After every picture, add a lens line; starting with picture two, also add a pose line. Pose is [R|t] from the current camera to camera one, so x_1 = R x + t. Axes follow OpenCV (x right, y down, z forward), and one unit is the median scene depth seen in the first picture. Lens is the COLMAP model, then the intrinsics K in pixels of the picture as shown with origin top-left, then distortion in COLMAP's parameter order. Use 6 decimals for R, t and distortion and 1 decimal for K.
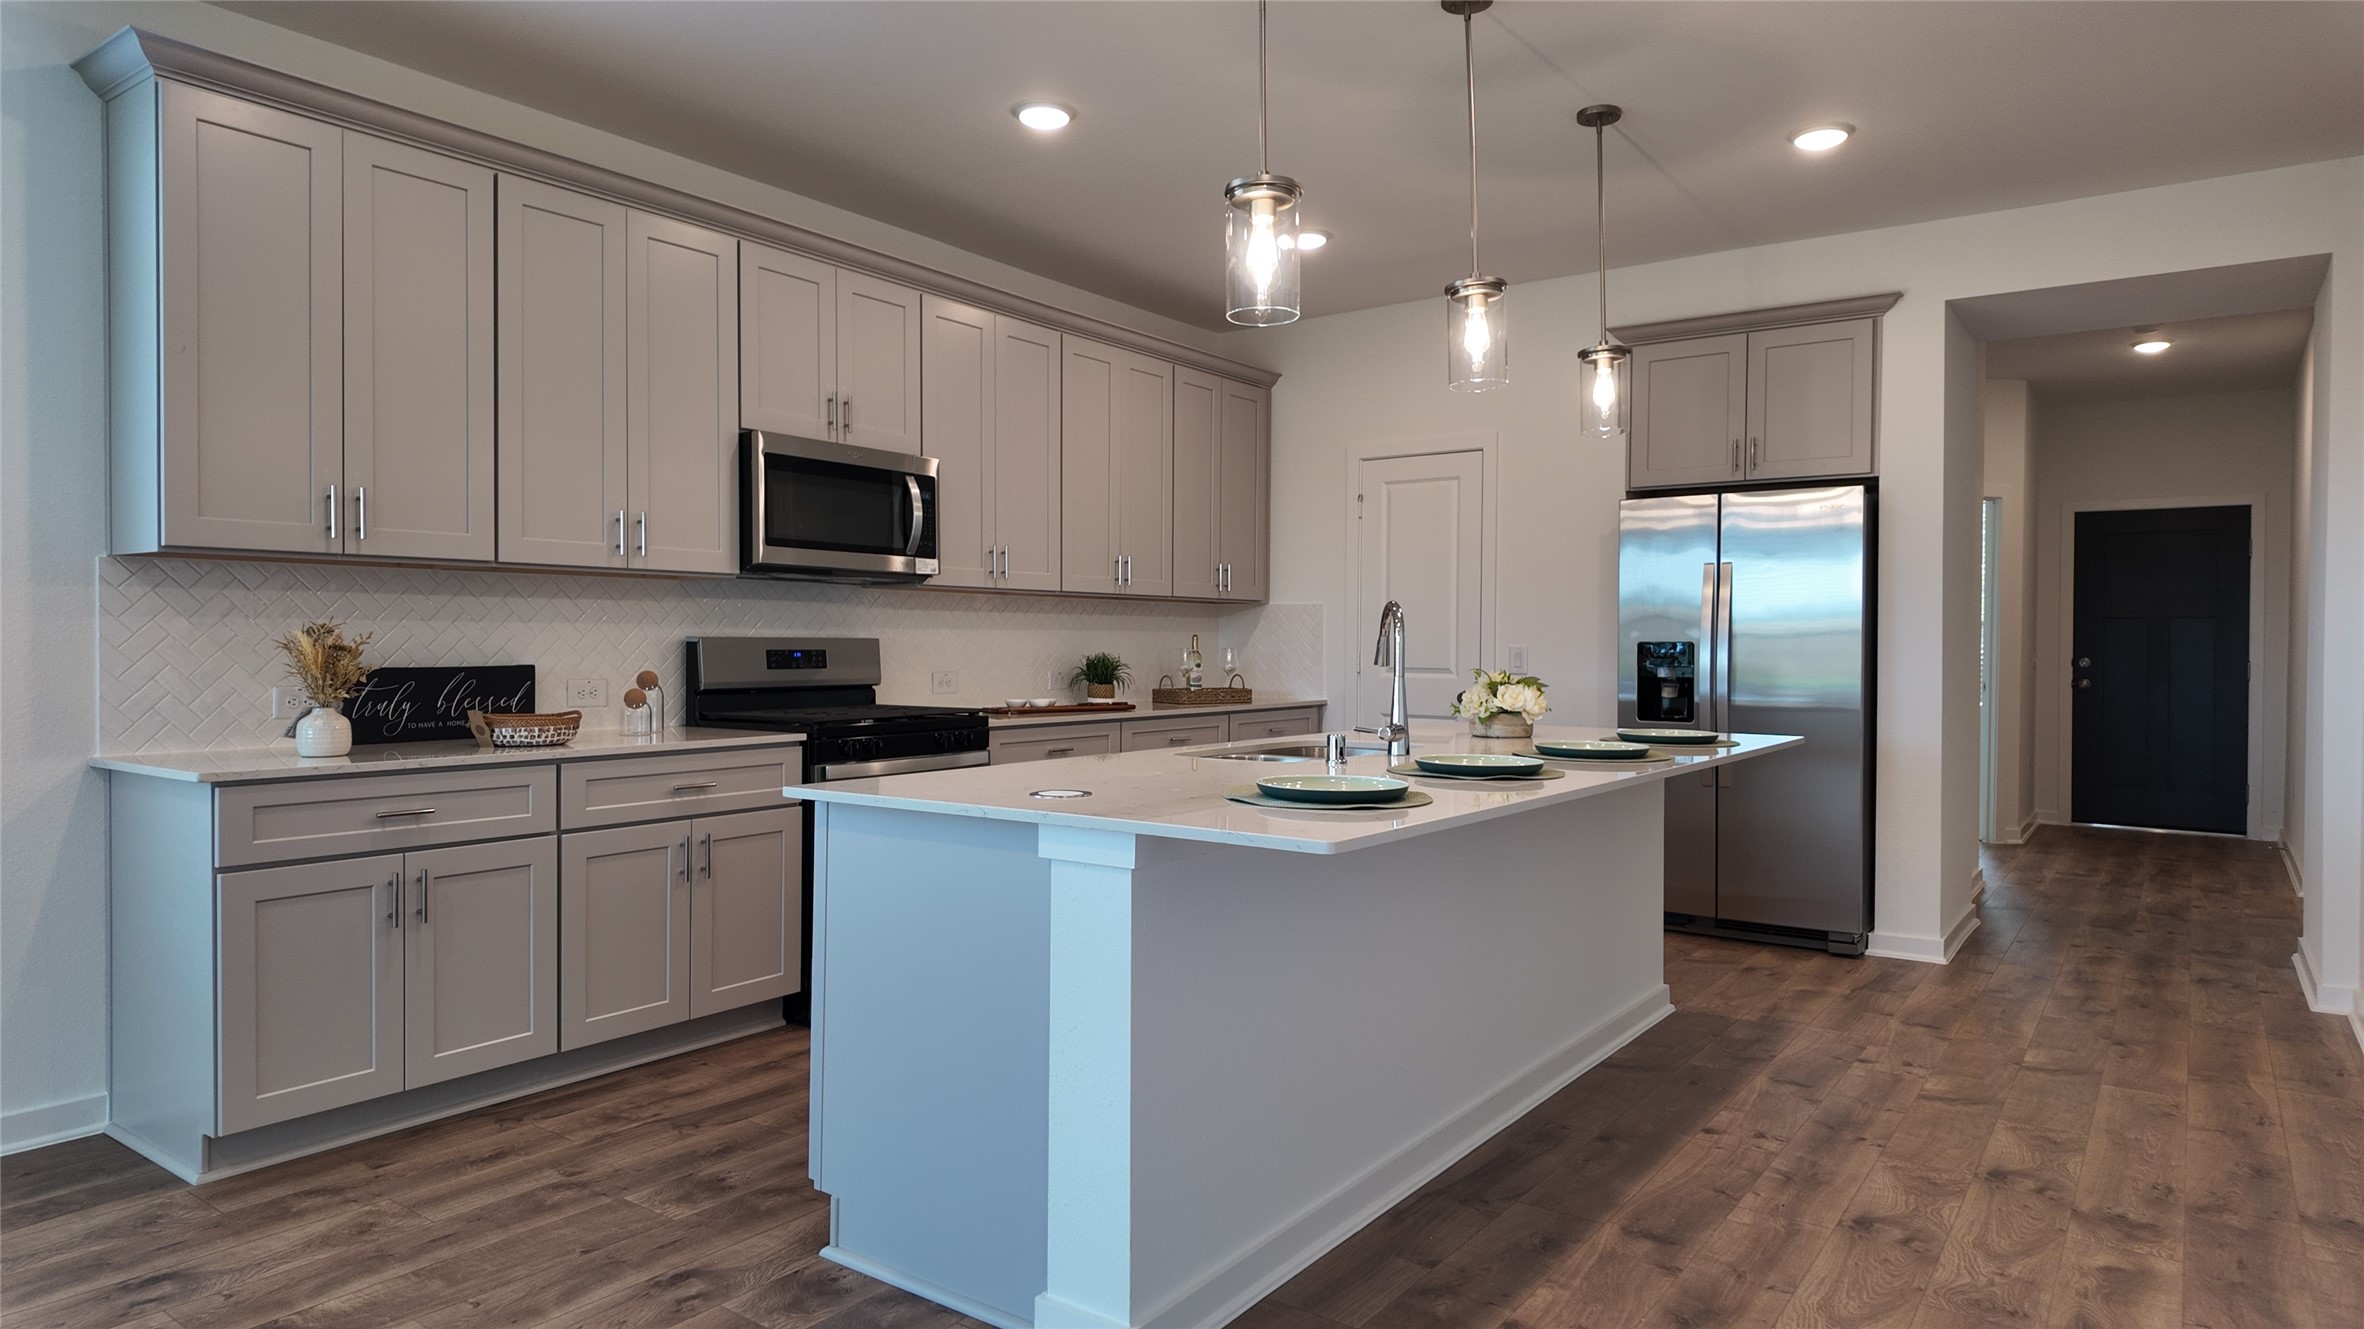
lens RADIAL K [[1406.7, 0, 1181.8], [0, 1406.7, 668.9], [0, 0, 1]] dist [0.039179, -0.031221]
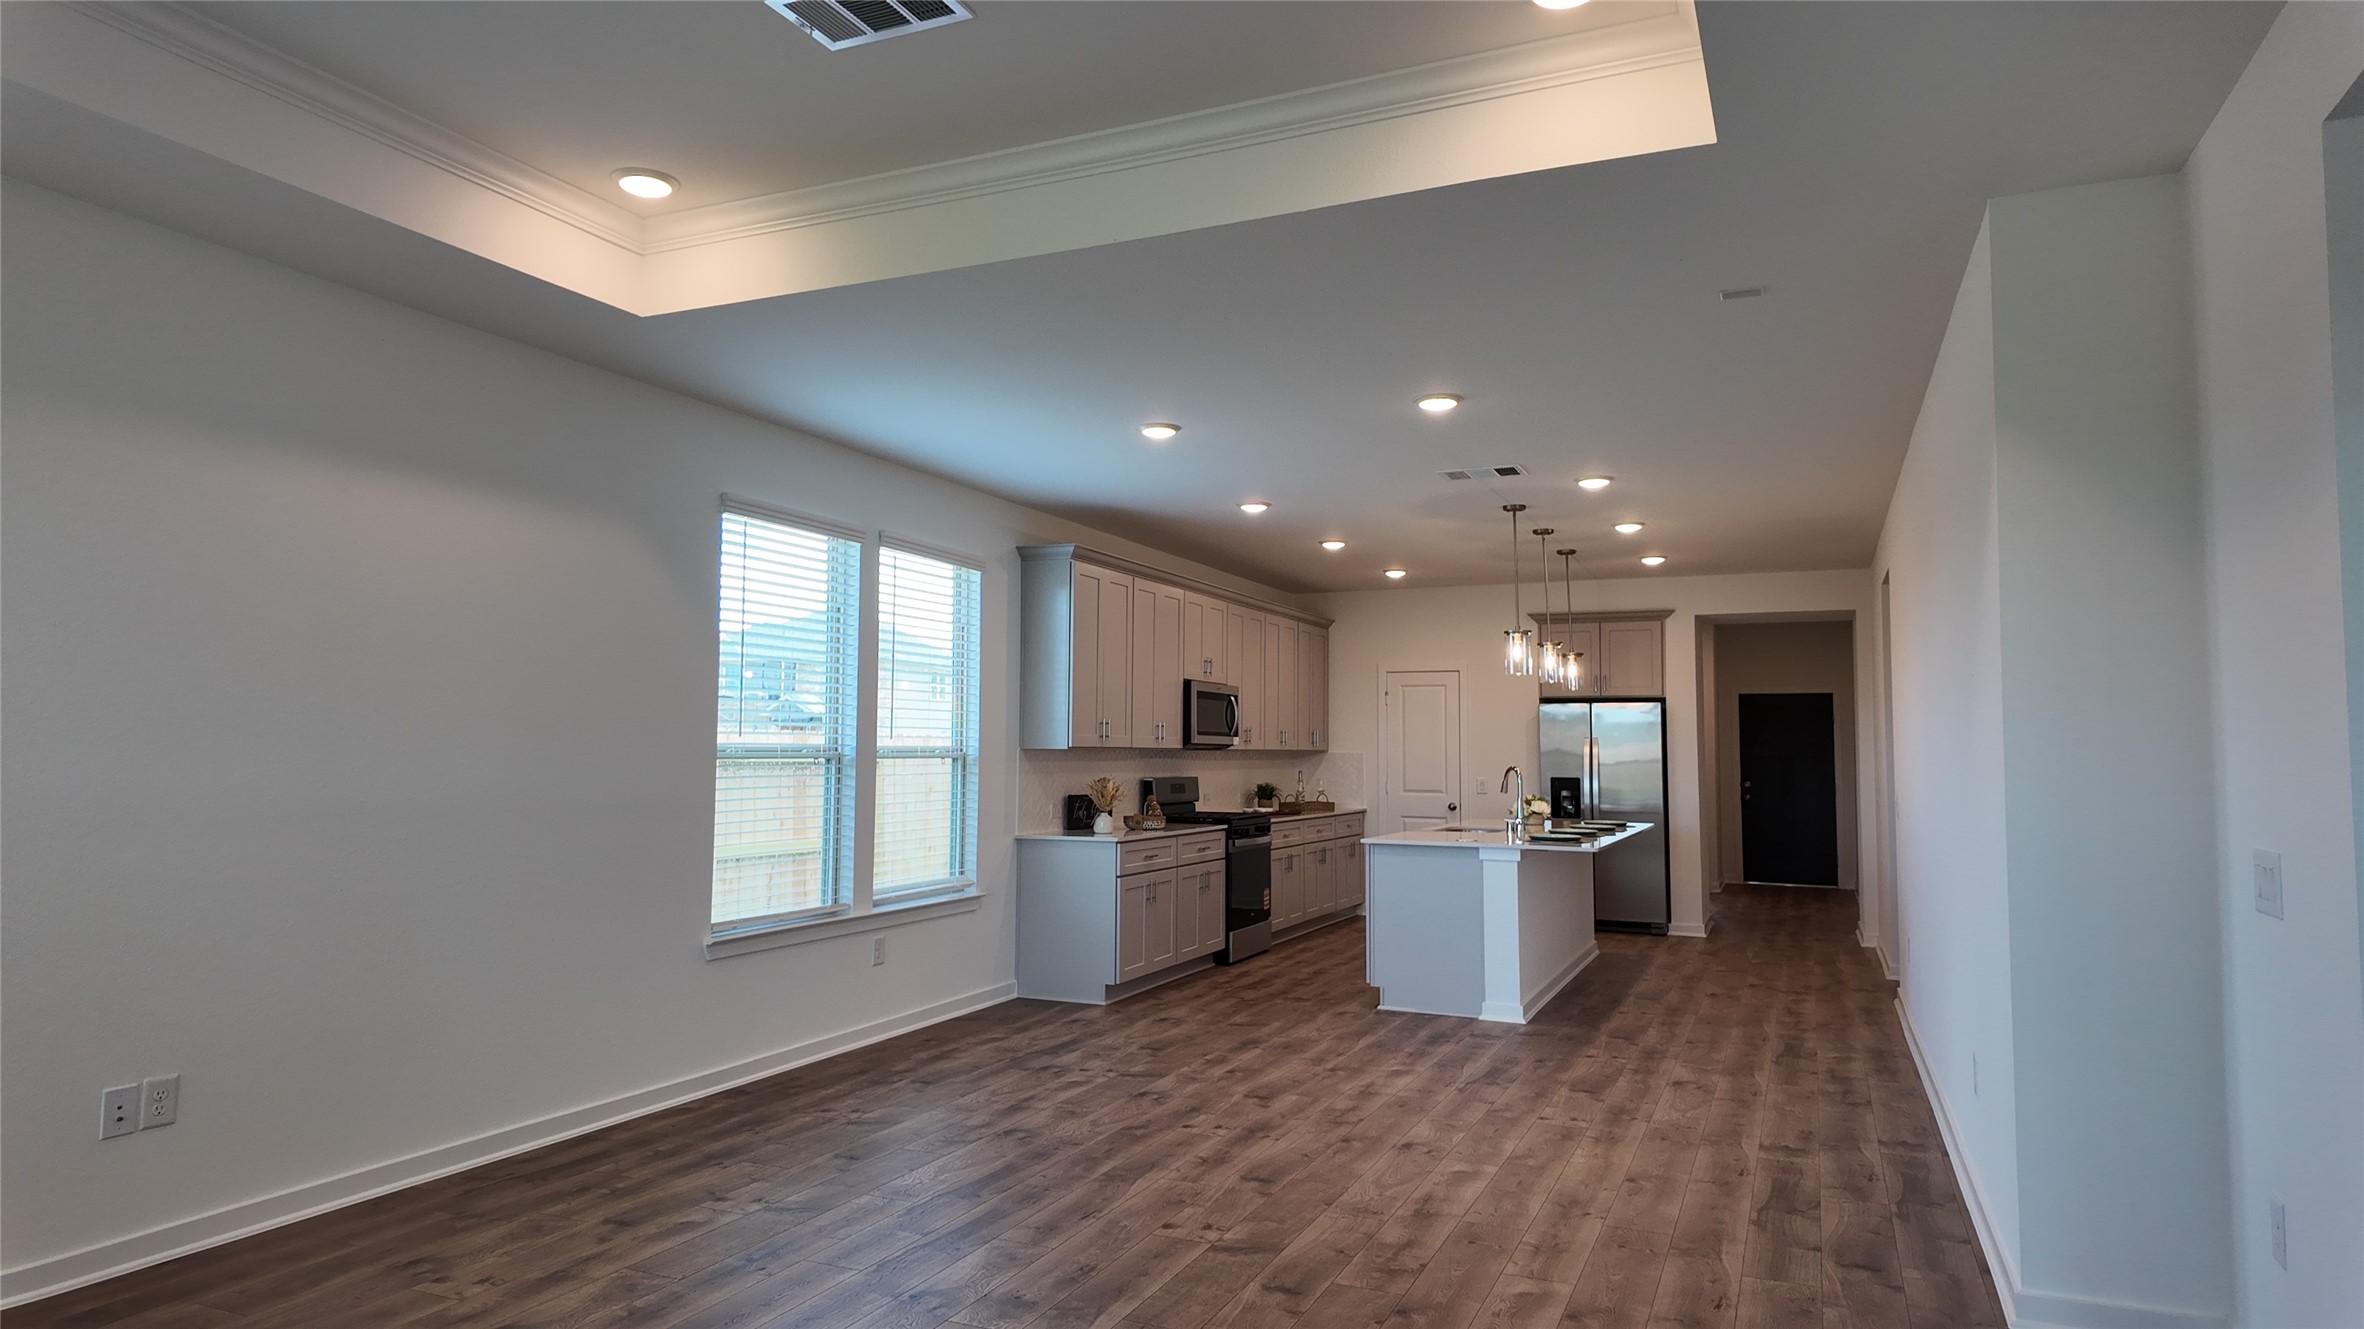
lens RADIAL K [[1406.7, 0, 1162.6], [0, 1406.7, 656.8], [0, 0, 1]] dist [0.039179, -0.031221]
pose [[0.980844, 0.015184, 0.194204, -0.599009], [0.001648, 0.996275, -0.086222, -0.018471], [-0.194790, 0.084890, 0.977164, -0.828800]]
